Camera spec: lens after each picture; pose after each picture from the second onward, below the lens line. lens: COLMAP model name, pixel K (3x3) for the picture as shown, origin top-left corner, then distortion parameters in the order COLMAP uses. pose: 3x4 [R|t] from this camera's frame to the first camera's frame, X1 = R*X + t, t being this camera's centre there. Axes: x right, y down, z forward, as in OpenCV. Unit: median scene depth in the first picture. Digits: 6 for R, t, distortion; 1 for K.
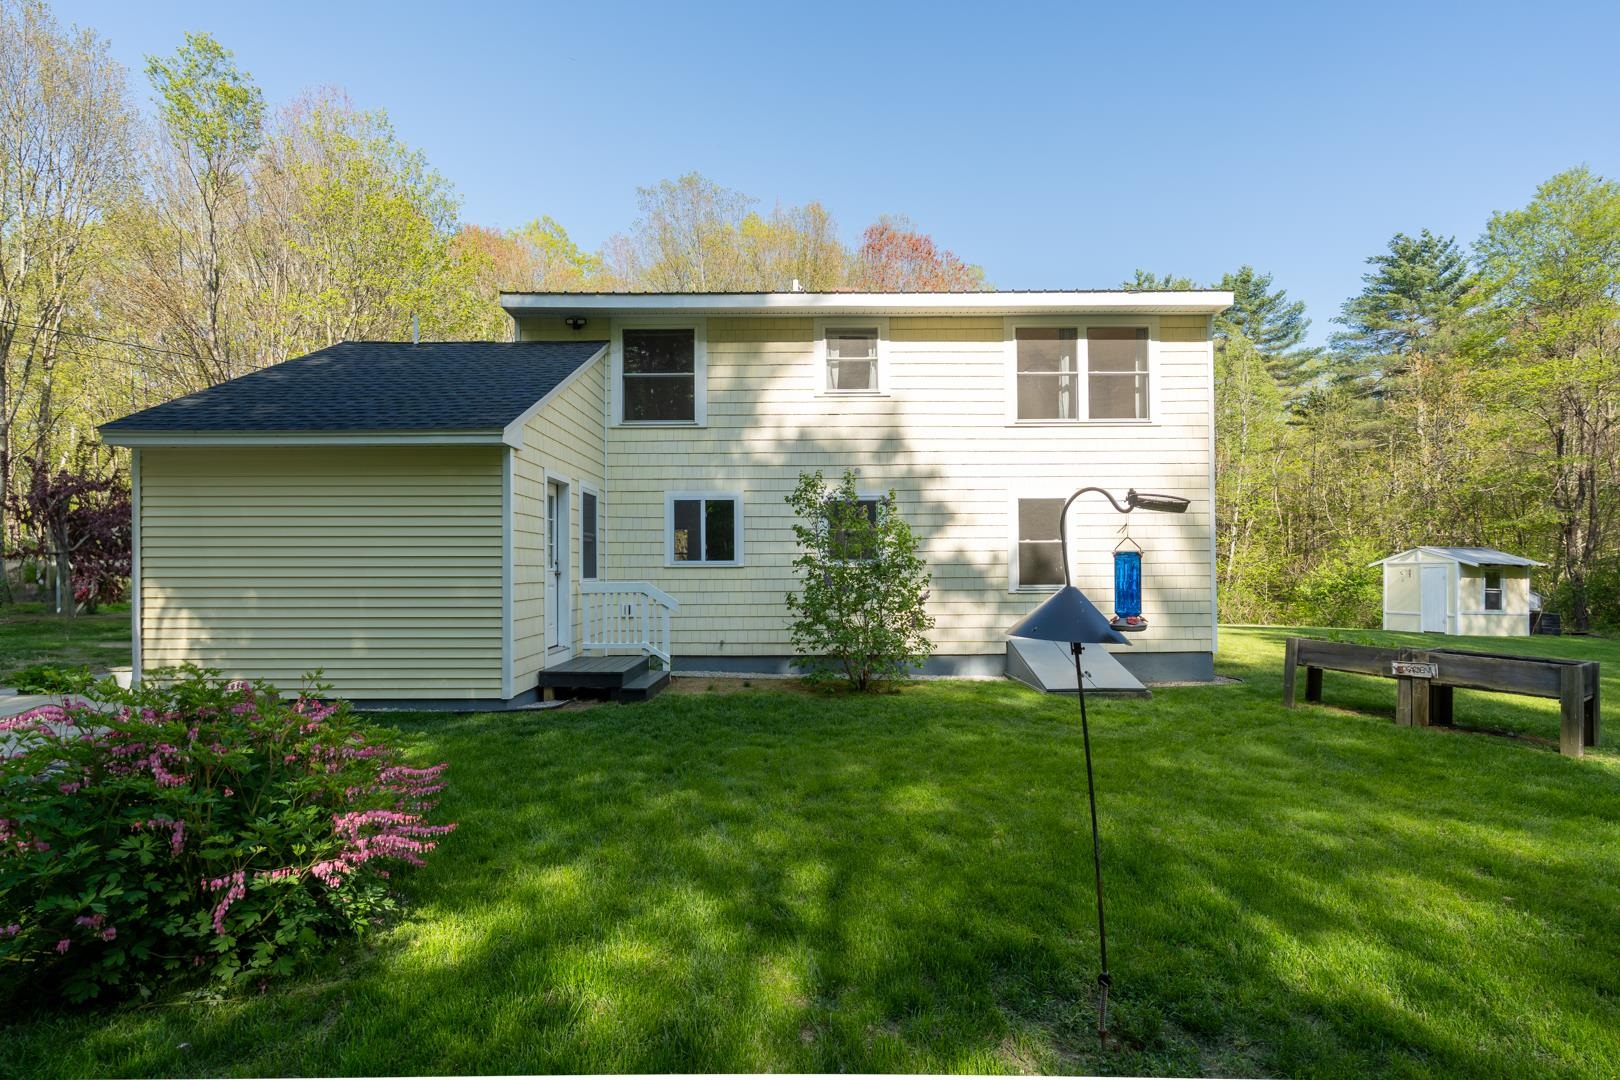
lens RADIAL K [[749.3, 0, 810.0], [0, 749.3, 557.1], [0, 0, 1]] dist [-0.000124, 0.000465]
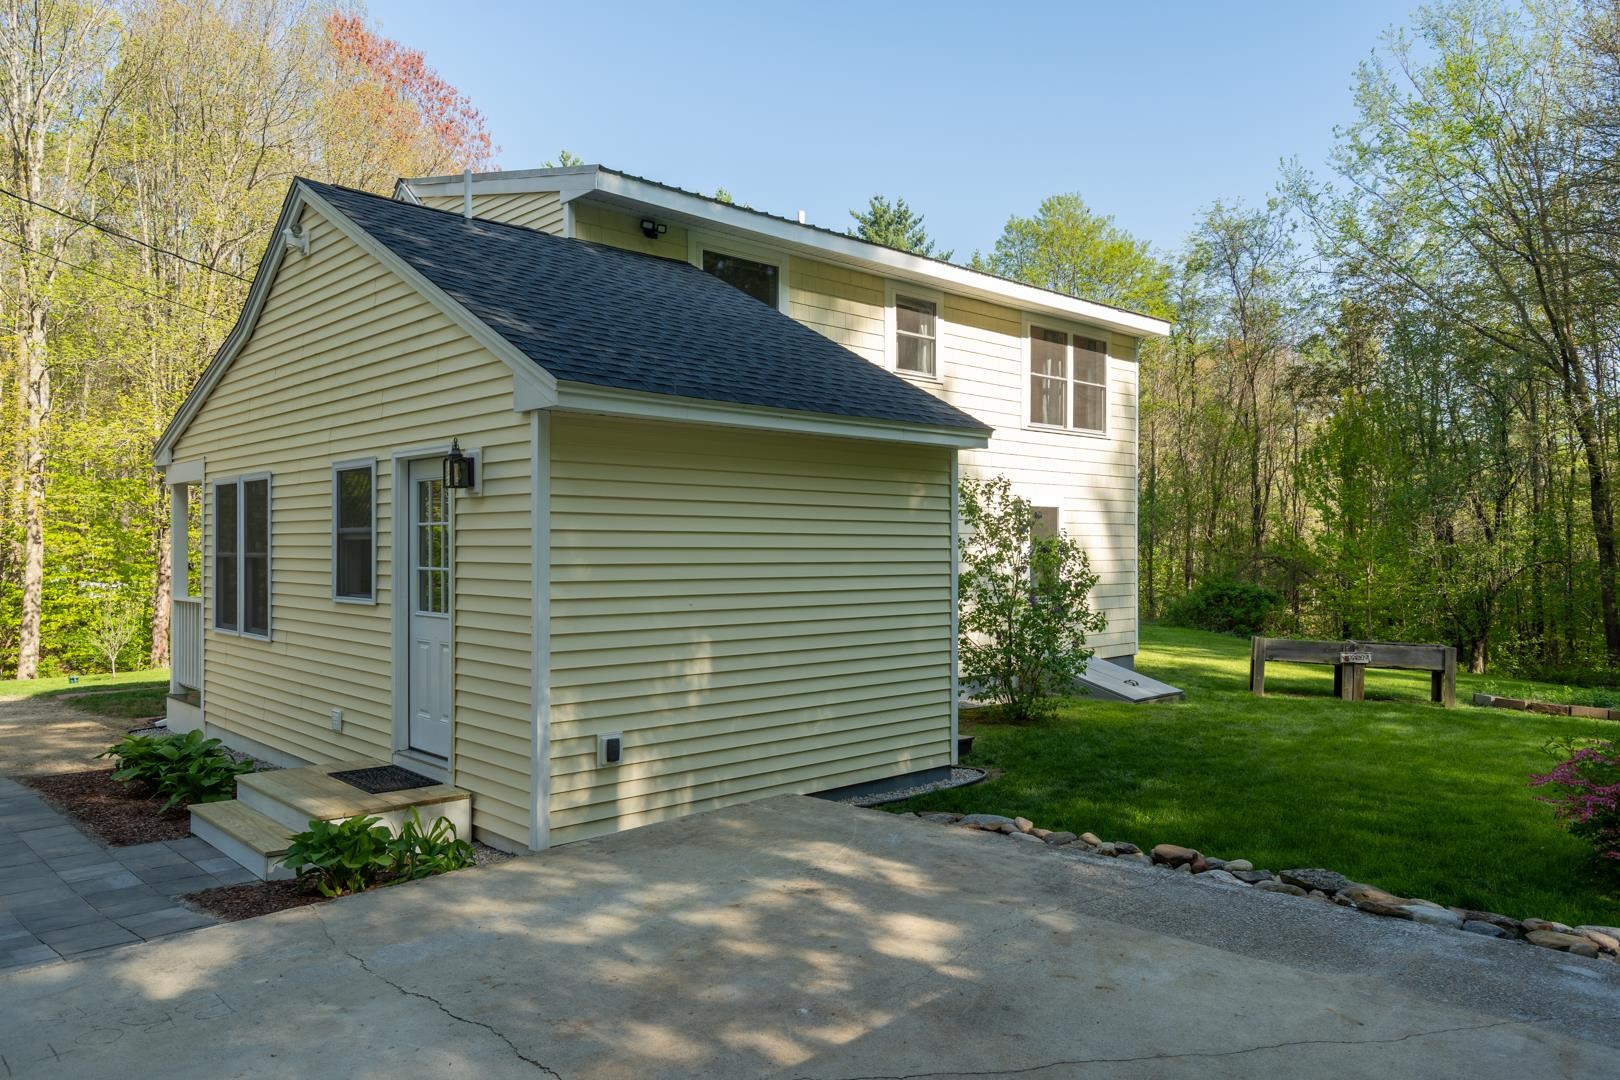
lens RADIAL K [[1121.9, 0, 807.8], [0, 1121.9, 538.1], [0, 0, 1]] dist [0.004424, 0.000604]
pose [[0.727414, 0.008519, 0.686146, -0.896906], [-0.013250, 0.999911, 0.001632, -0.036388], [-0.686071, -0.010278, 0.727462, 0.162003]]
